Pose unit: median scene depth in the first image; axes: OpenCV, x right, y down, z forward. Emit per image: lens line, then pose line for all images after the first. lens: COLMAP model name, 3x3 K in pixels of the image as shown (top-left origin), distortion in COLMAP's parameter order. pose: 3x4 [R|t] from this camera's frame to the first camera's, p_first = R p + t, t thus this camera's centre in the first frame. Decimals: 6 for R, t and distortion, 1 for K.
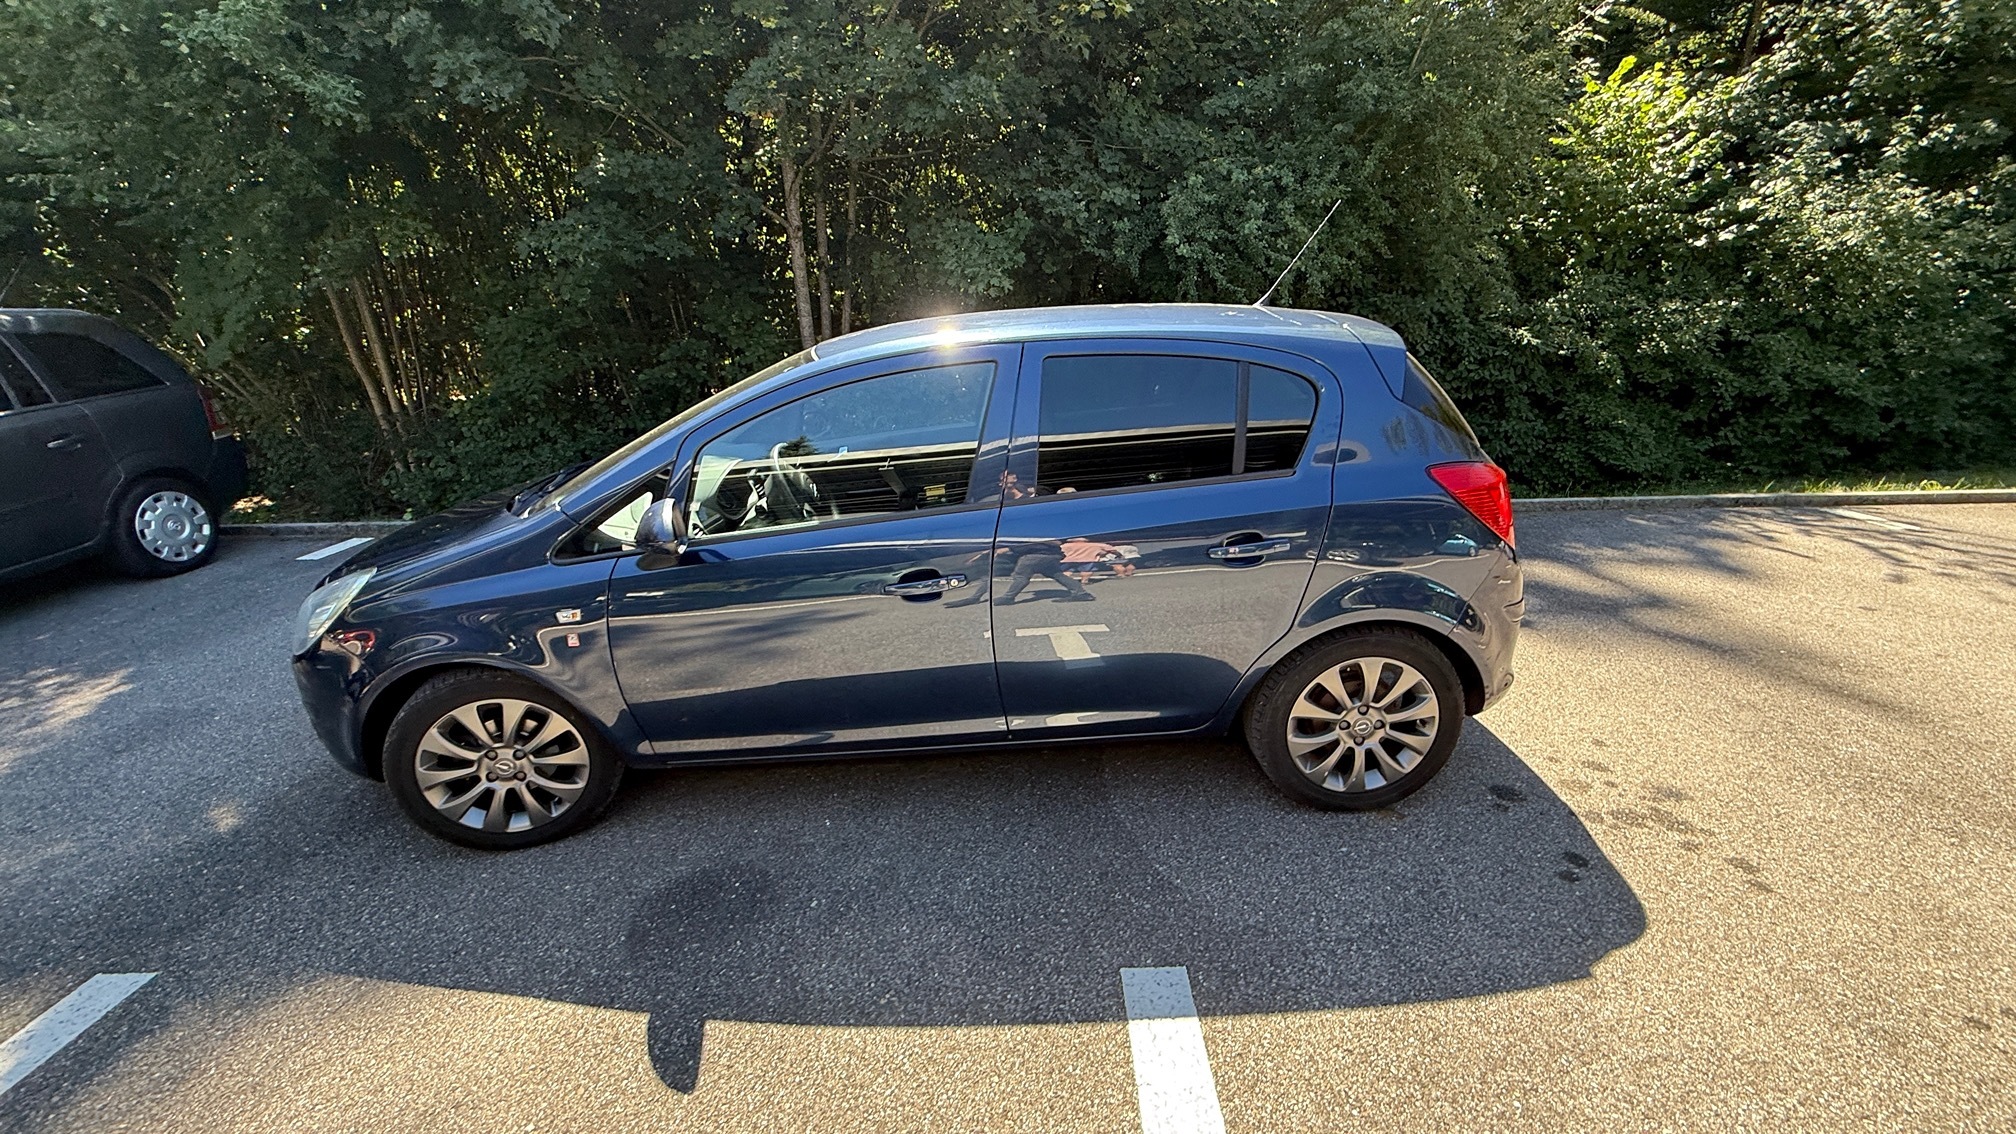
lens RADIAL K [[796.4, 0, 1000.9], [0, 796.4, 576.5], [0, 0, 1]] dist [0.000153, -0.000476]
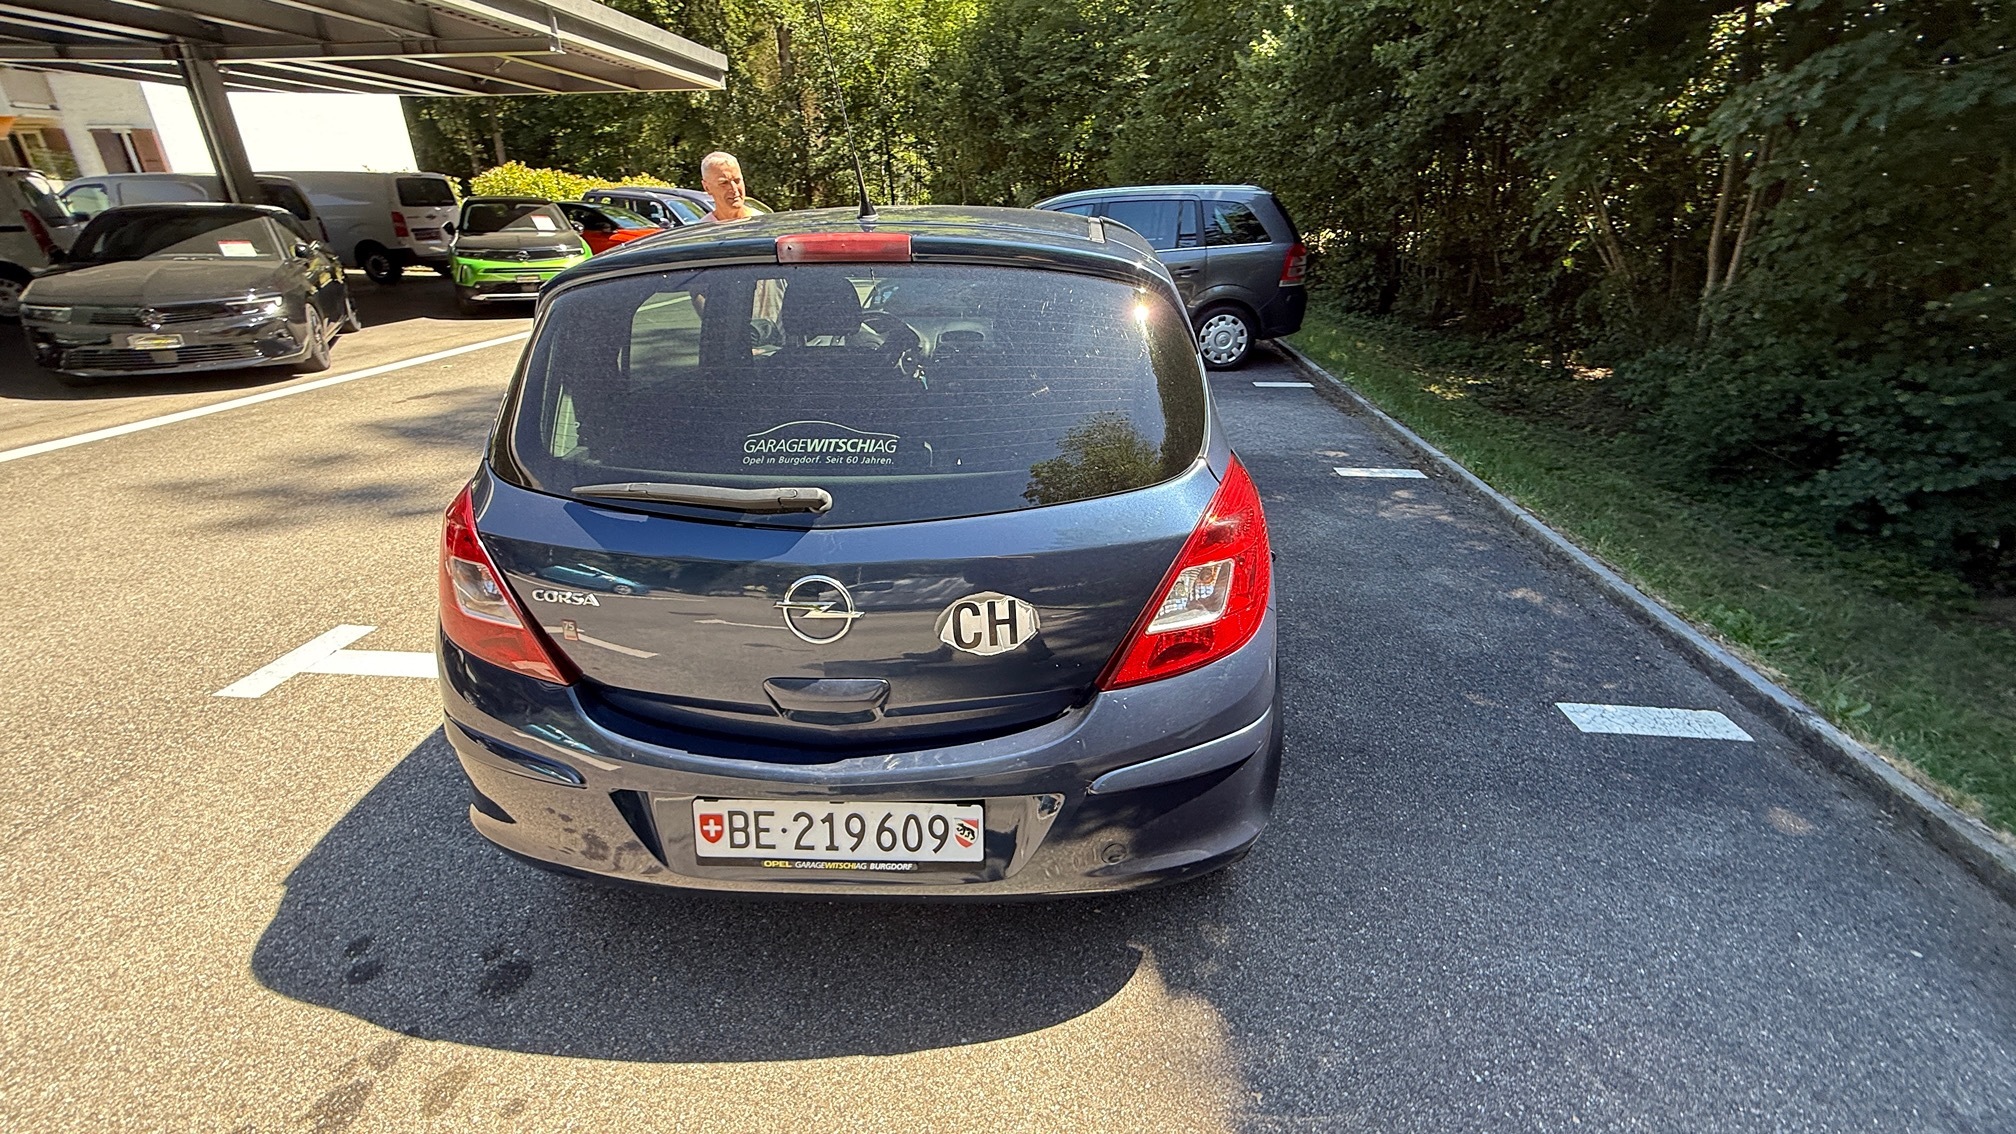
lens RADIAL K [[796.4, 0, 1007.5], [0, 796.4, 570.3], [0, 0, 1]] dist [0.000153, -0.000476]
pose [[-0.048730, 0.444912, -0.894248, 1.127905], [-0.321437, 0.840696, 0.435784, -0.478736], [0.945676, 0.308680, 0.102044, 1.296845]]
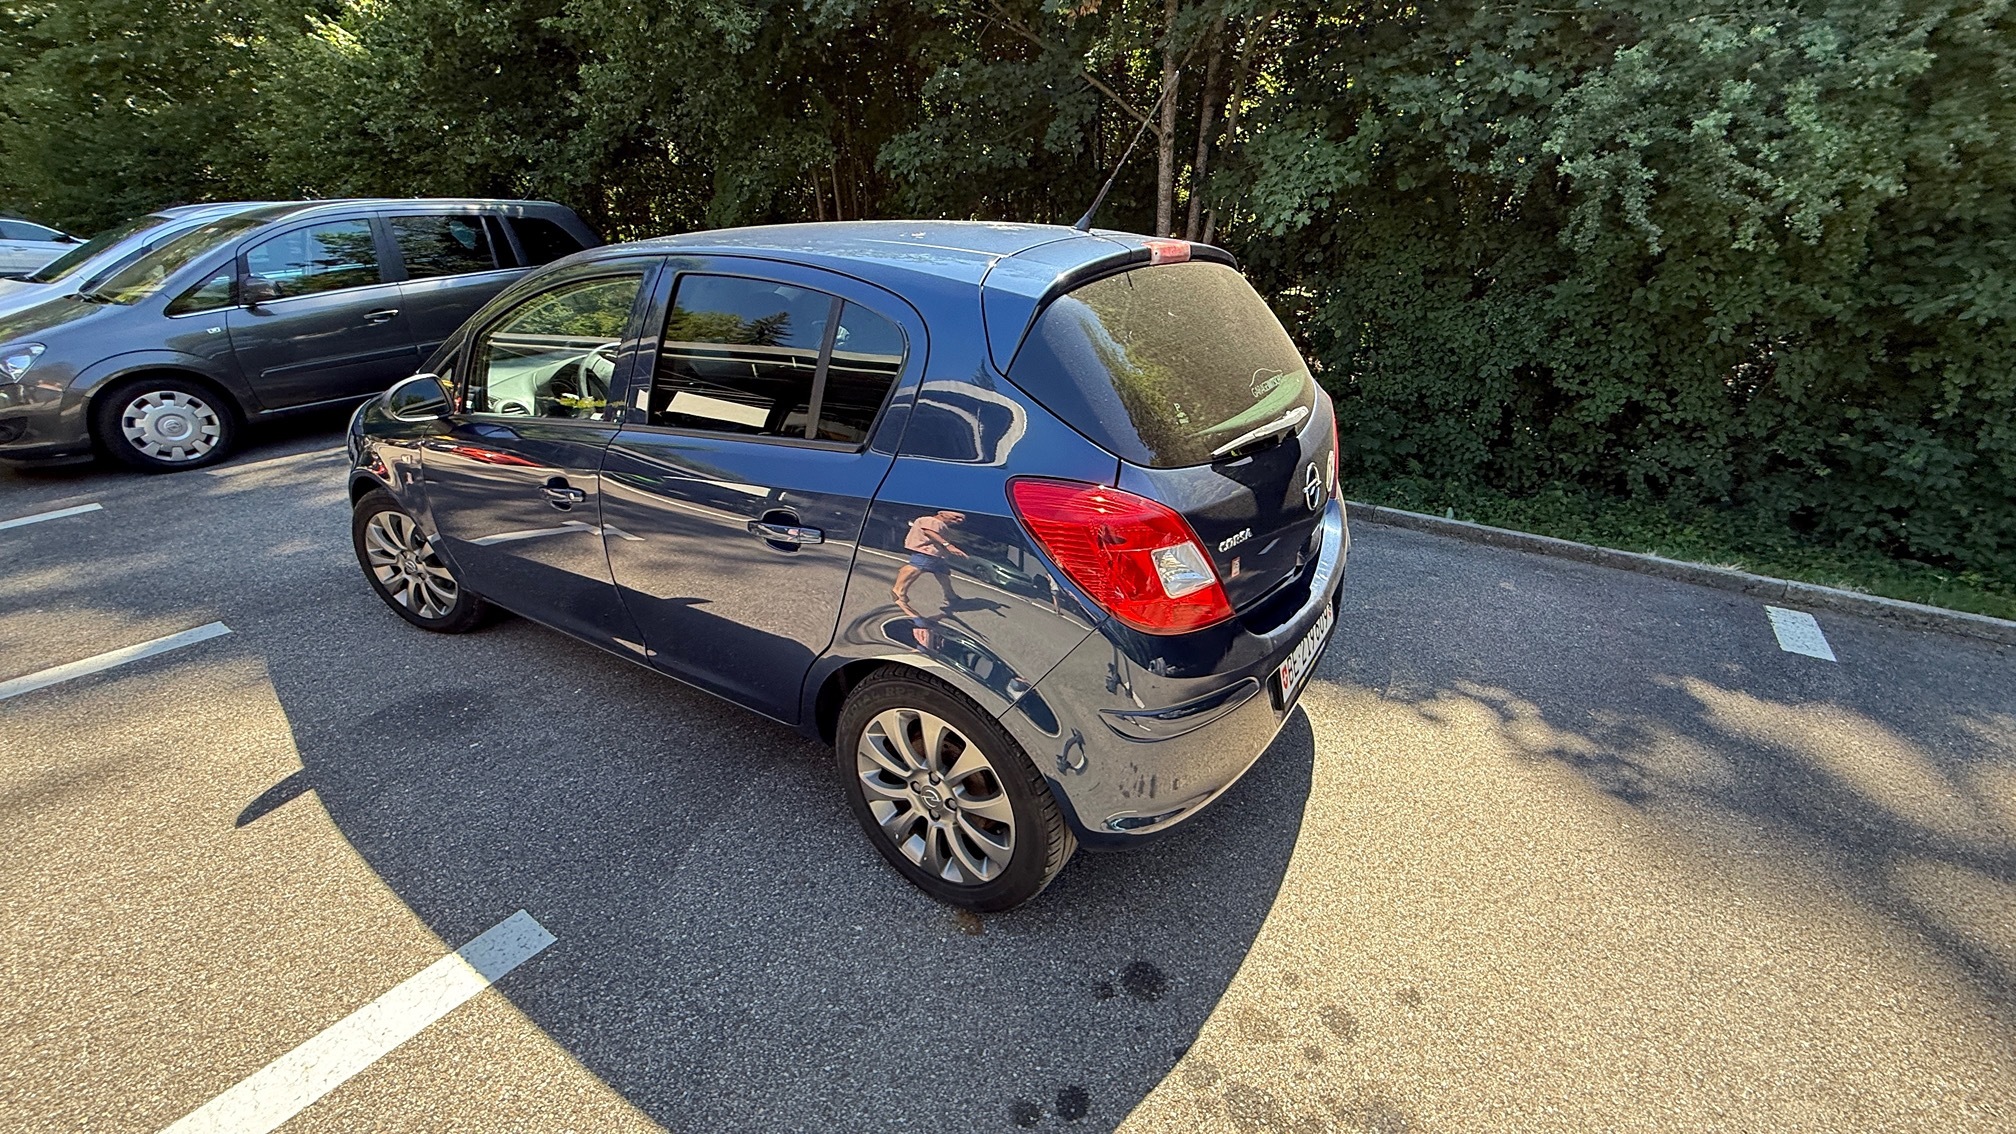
lens RADIAL K [[796.4, 0, 1001.6], [0, 796.4, 571.4], [0, 0, 1]] dist [0.000153, -0.000476]
pose [[0.827783, 0.256207, -0.499132, 0.829860], [-0.212145, 0.966527, 0.144292, -0.146648], [0.519394, -0.013554, 0.854428, 0.379129]]
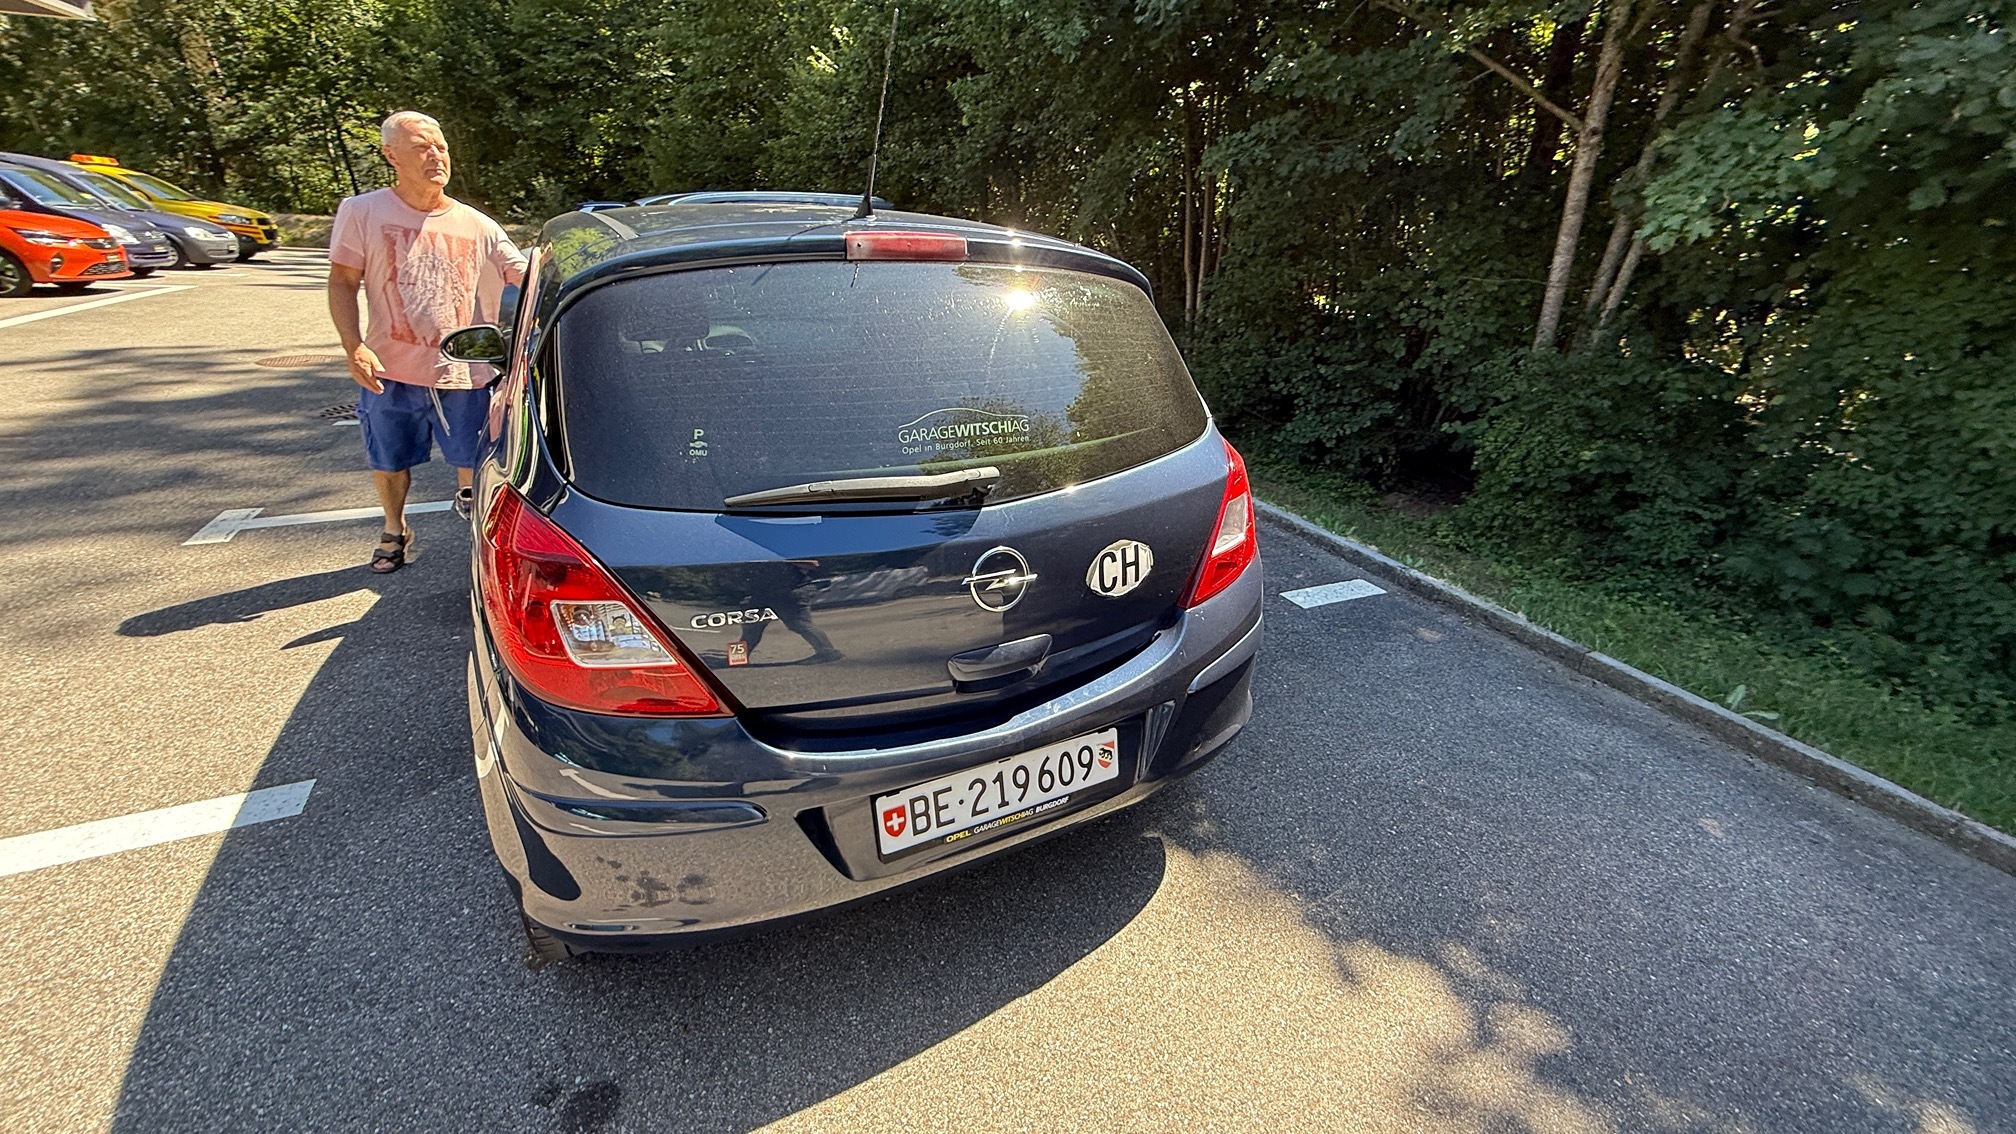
lens RADIAL K [[796.4, 0, 1004.8], [0, 796.4, 568.2], [0, 0, 1]] dist [0.000153, -0.000476]
pose [[0.453840, 0.400304, -0.796107, 1.128054], [-0.341587, 0.903320, 0.259484, -0.341418], [0.823011, 0.154176, 0.546702, 0.922545]]
